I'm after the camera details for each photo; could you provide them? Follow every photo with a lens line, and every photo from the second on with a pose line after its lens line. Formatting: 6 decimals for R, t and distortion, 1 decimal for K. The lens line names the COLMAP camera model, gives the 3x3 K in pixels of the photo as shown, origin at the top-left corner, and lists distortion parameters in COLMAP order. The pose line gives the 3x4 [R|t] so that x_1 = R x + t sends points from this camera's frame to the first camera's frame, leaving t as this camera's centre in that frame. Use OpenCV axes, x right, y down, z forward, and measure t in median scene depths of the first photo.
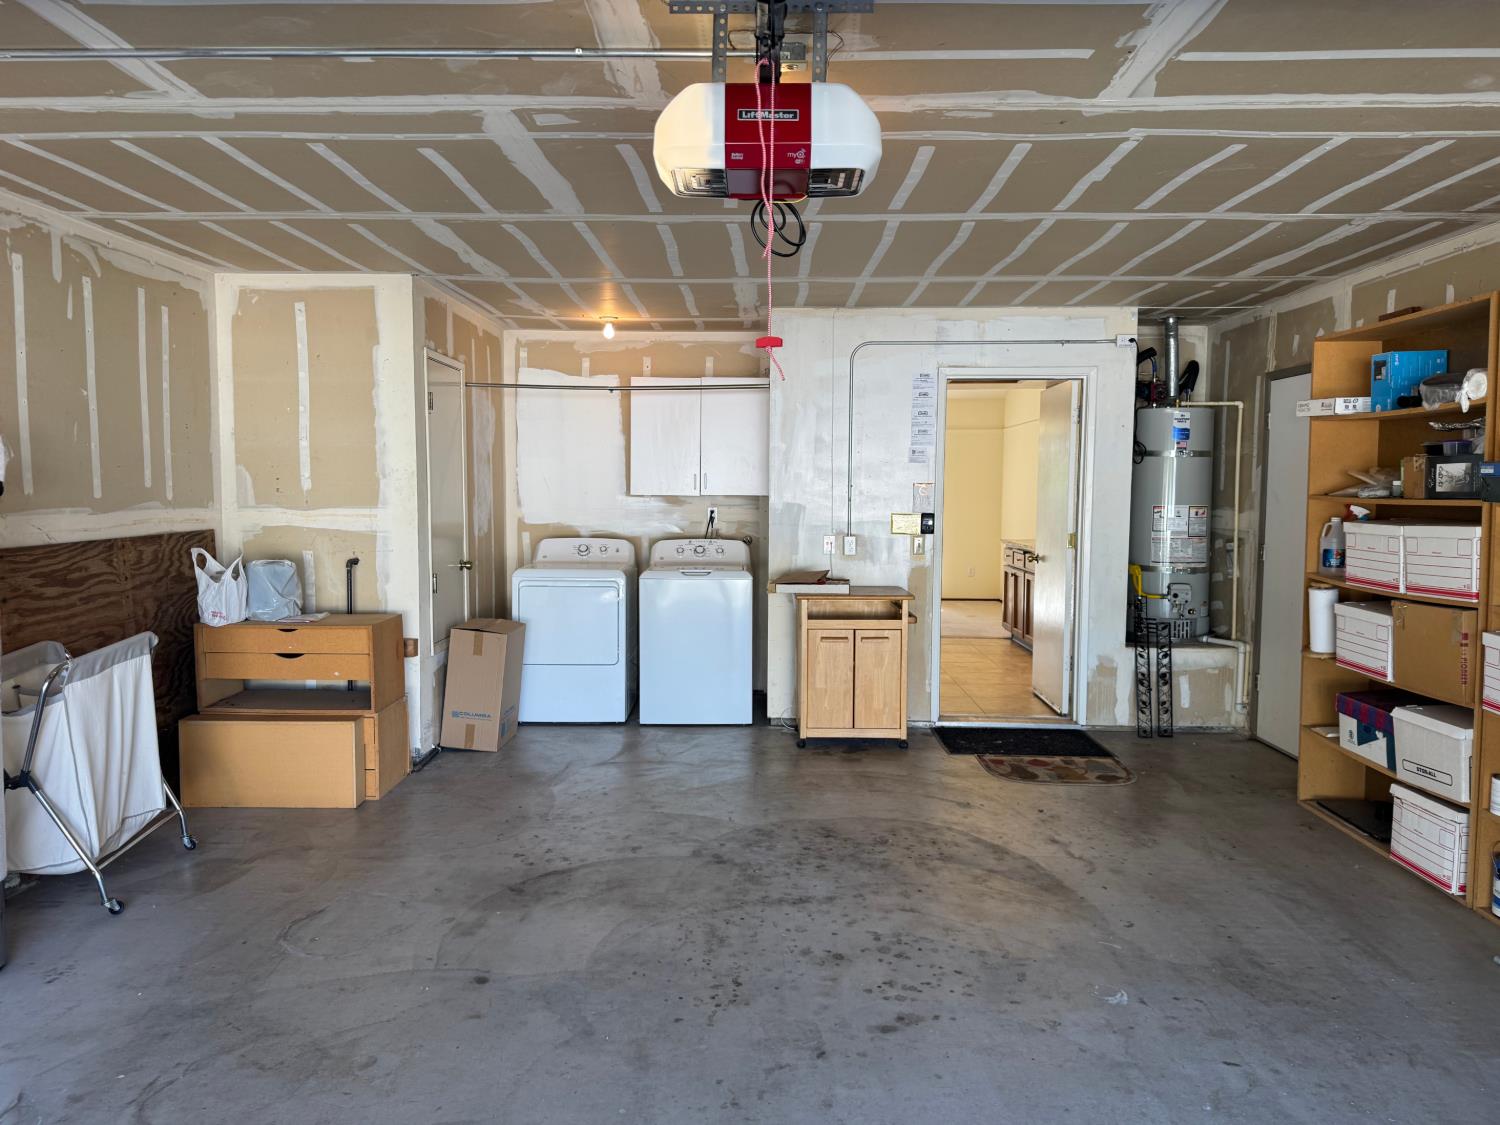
lens RADIAL K [[1059.2, 0, 743.2], [0, 1059.2, 557.1], [0, 0, 1]] dist [0.033932, -0.040564]
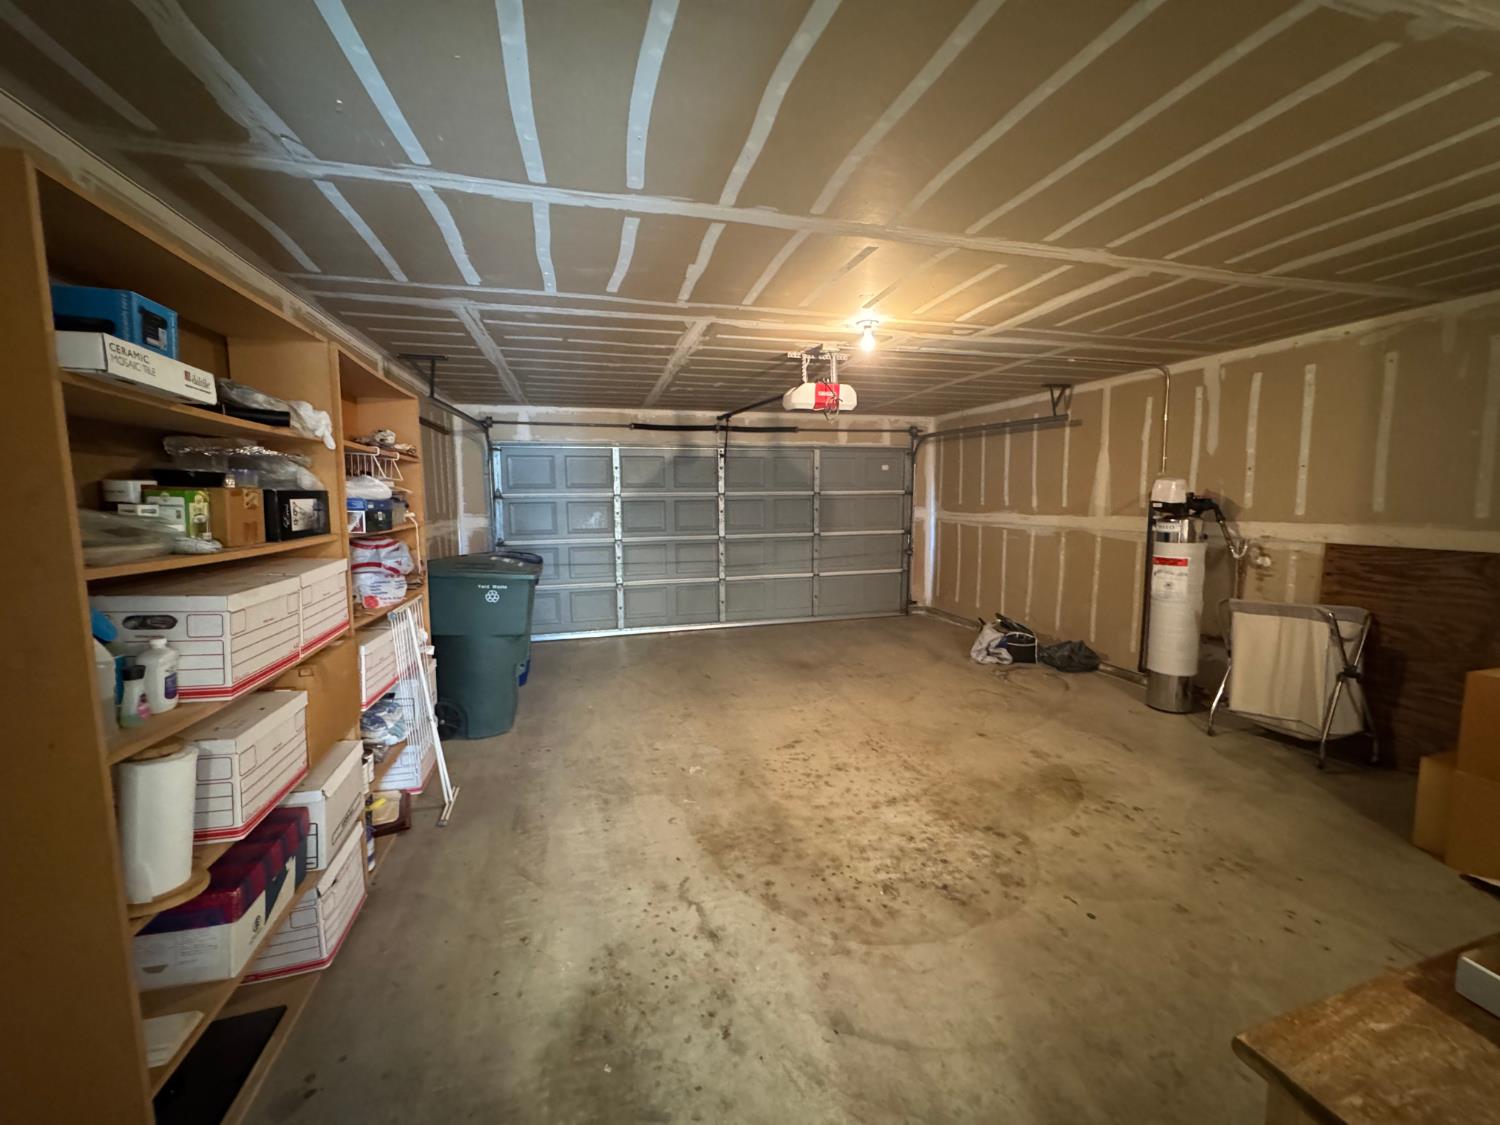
lens RADIAL K [[599.4, 0, 751.2], [0, 599.4, 556.9], [0, 0, 1]] dist [-0.002928, 0.000925]
pose [[-0.956919, 0.035839, -0.288135, 0.470890], [-0.014004, 0.985502, 0.169086, -0.138857], [0.290018, 0.165837, -0.942543, 1.700259]]
